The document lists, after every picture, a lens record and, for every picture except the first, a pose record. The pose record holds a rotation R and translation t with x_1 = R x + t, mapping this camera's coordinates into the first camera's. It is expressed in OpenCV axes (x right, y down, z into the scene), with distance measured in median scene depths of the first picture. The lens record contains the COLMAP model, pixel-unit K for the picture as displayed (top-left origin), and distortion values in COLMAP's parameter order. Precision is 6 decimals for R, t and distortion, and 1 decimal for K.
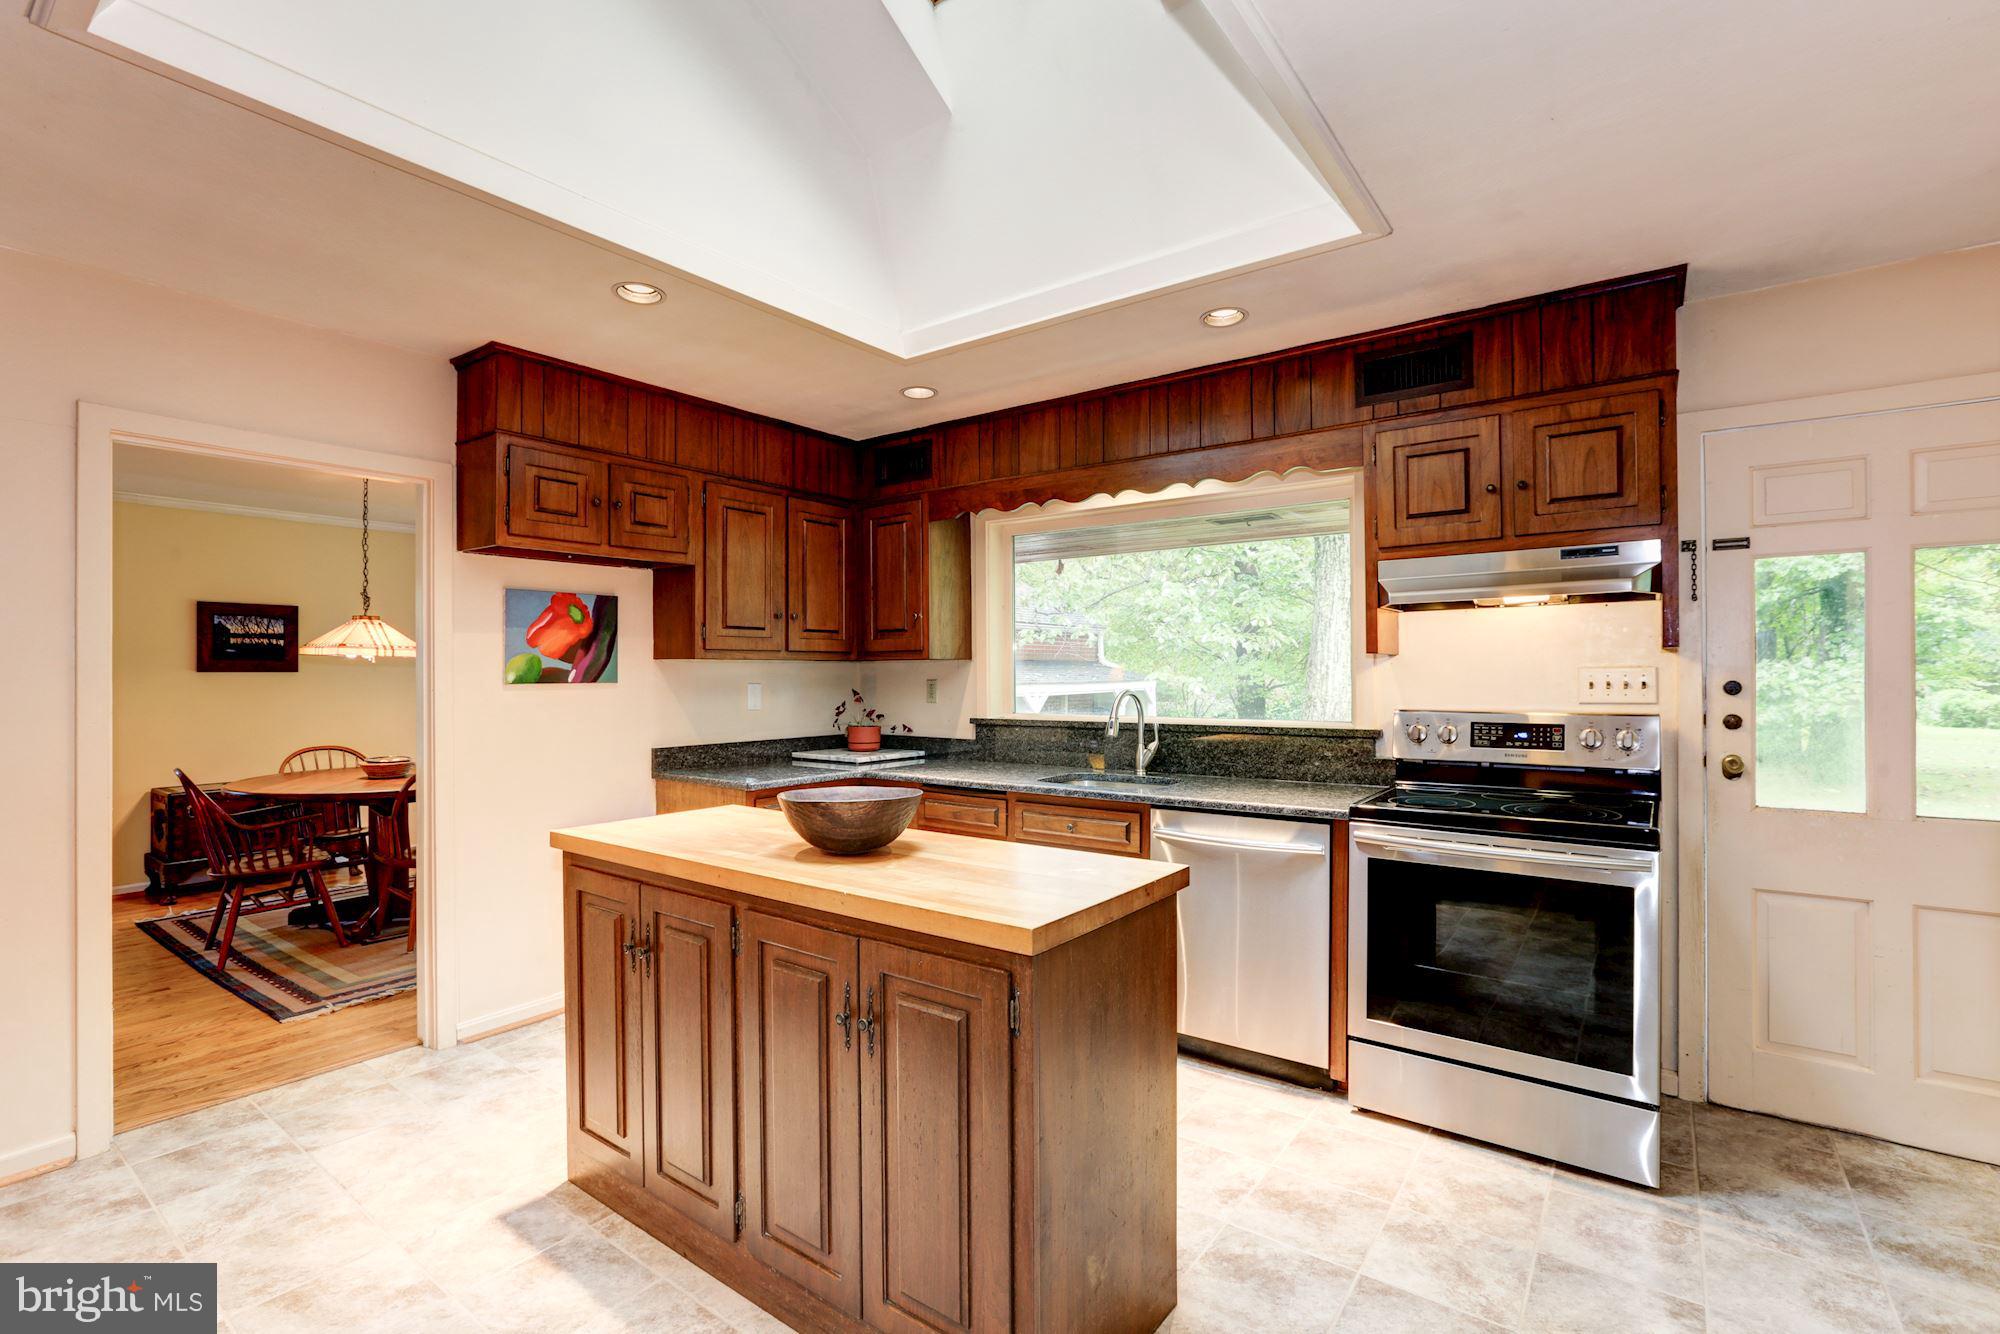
lens RADIAL K [[890.8, 0, 1012.4], [0, 890.8, 665.5], [0, 0, 1]] dist [-0.004559, 0.000828]
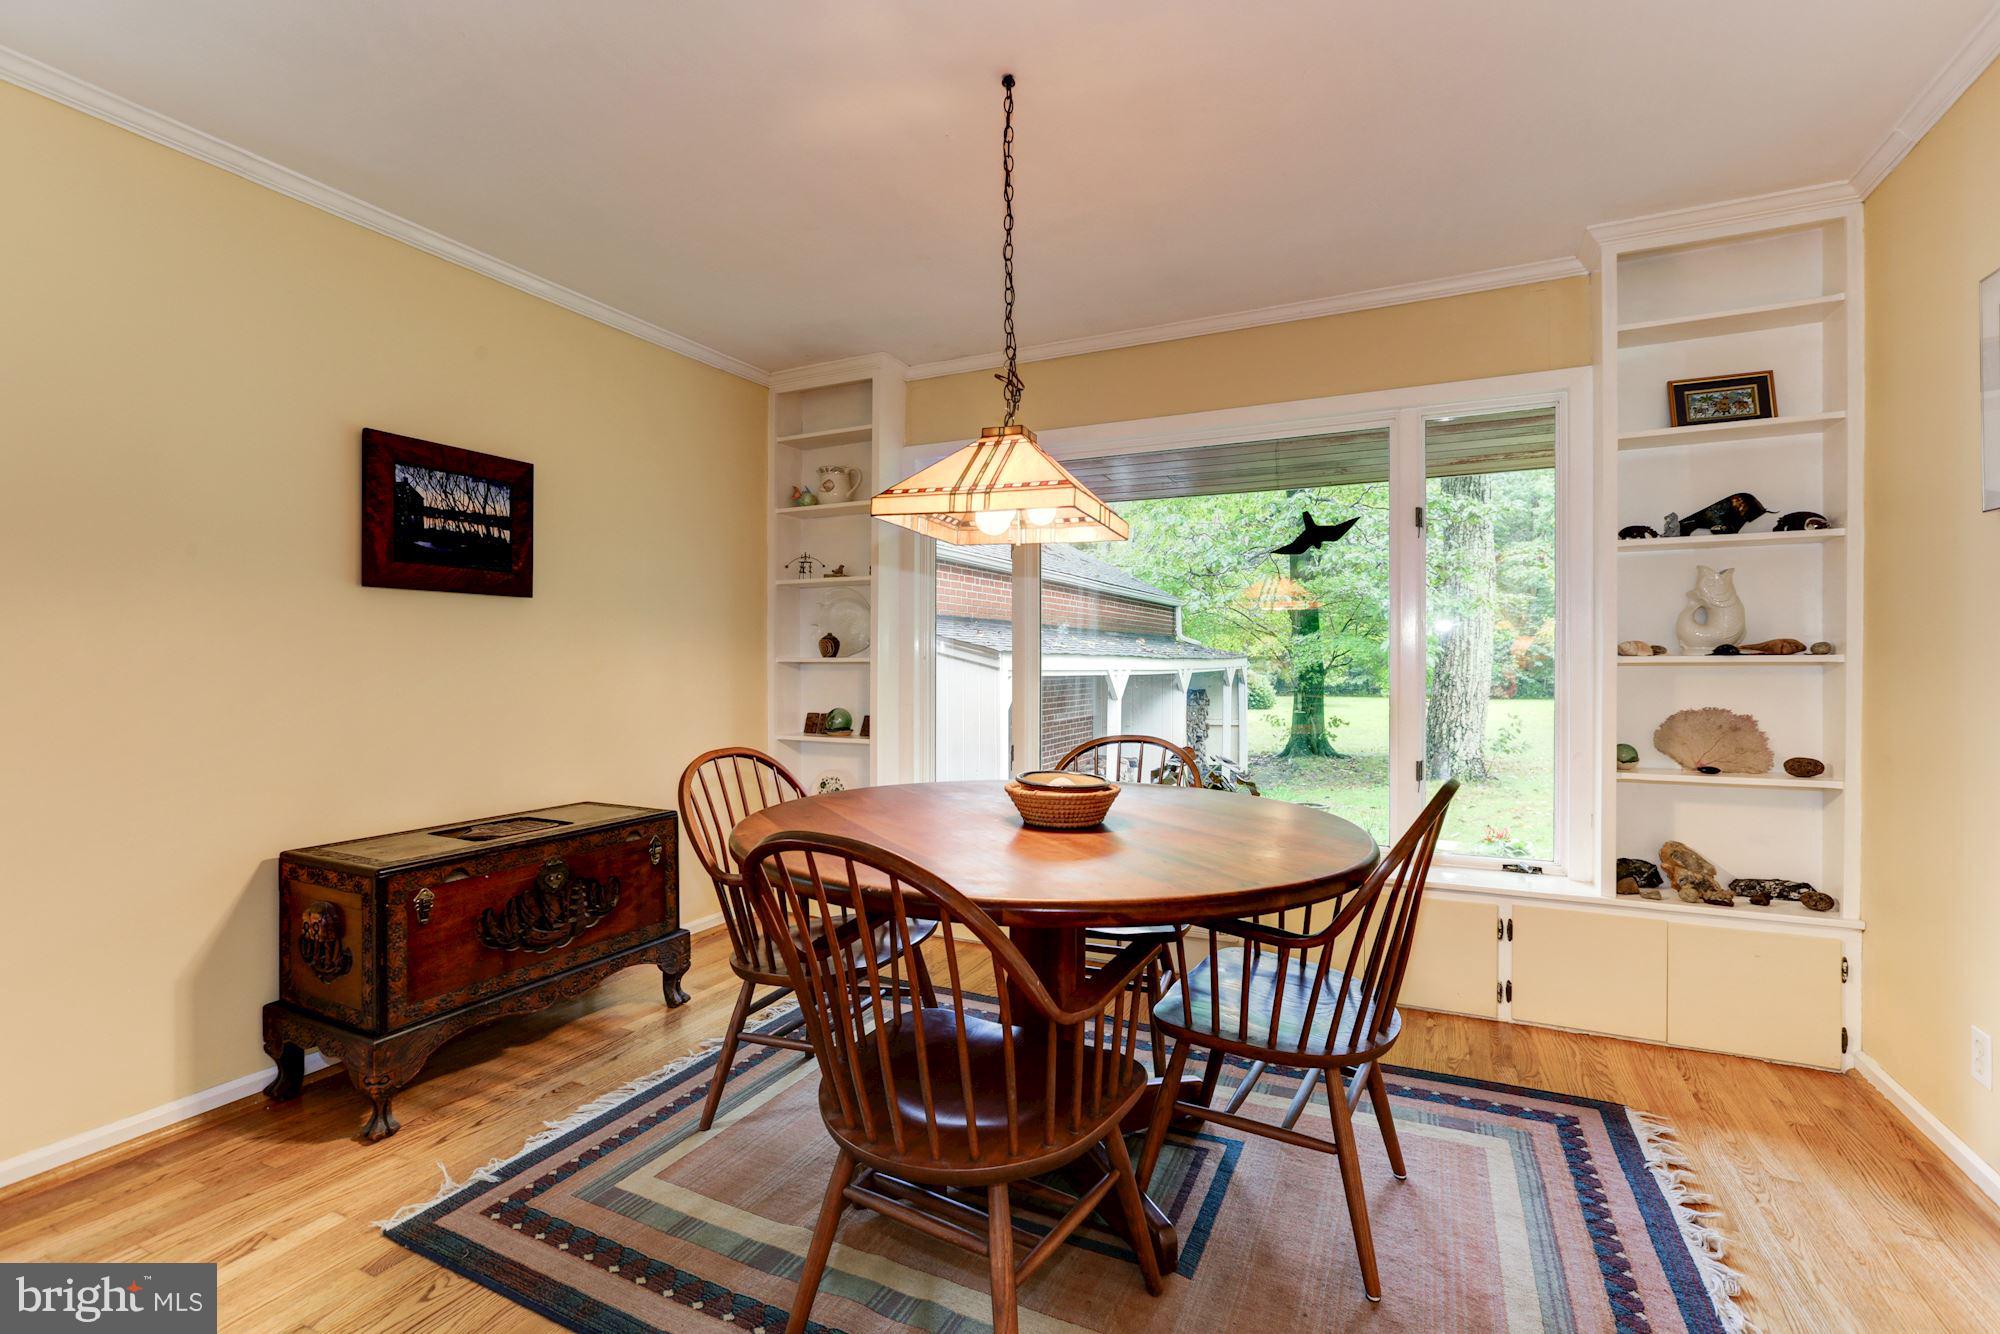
lens RADIAL K [[890.8, 0, 991.6], [0, 890.8, 667.2], [0, 0, 1]] dist [-0.004559, 0.000828]
pose [[0.984554, 0.000205, 0.175081, -0.668504], [-0.002355, 0.999924, 0.012069, 0.040830], [-0.175065, -0.012295, 0.984480, 0.490783]]
